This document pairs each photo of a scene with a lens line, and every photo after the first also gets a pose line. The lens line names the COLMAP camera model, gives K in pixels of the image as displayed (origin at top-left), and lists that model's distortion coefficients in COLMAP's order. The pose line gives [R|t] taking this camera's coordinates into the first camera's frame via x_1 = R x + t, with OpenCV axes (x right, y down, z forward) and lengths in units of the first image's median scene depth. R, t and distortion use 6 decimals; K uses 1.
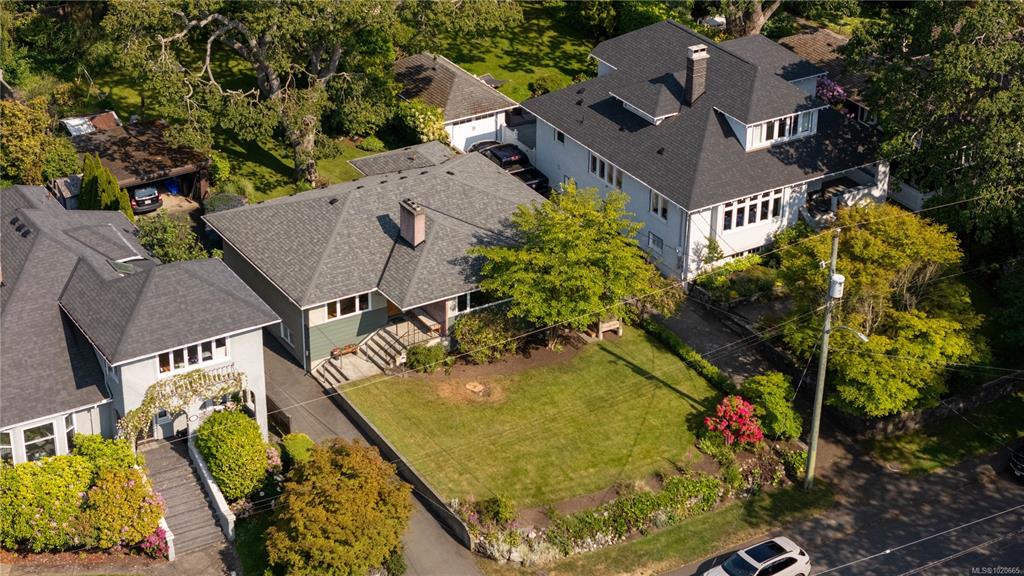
lens RADIAL K [[2054.1, 0, 512.5], [0, 2054.1, 286.7], [0, 0, 1]] dist [-0.223803, 0.000000]
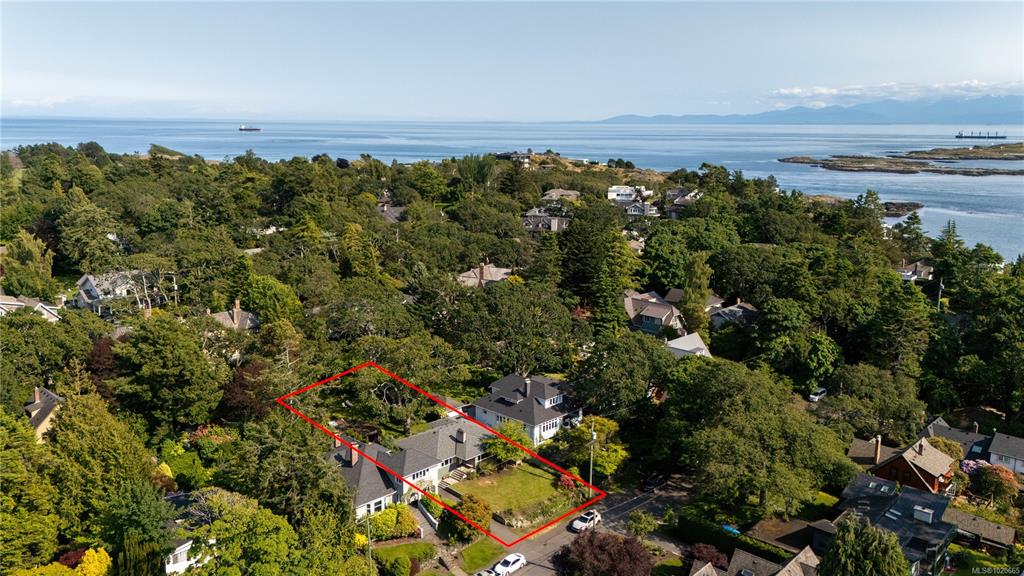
lens RADIAL K [[810.3, 0, 475.1], [0, 810.3, 264.9], [0, 0, 1]] dist [0.033813, -0.011352]
pose [[0.976310, -0.056380, 0.208904, -0.294534], [0.116868, 0.949923, -0.289807, 0.092974], [-0.182103, 0.307355, 0.934008, -0.349722]]
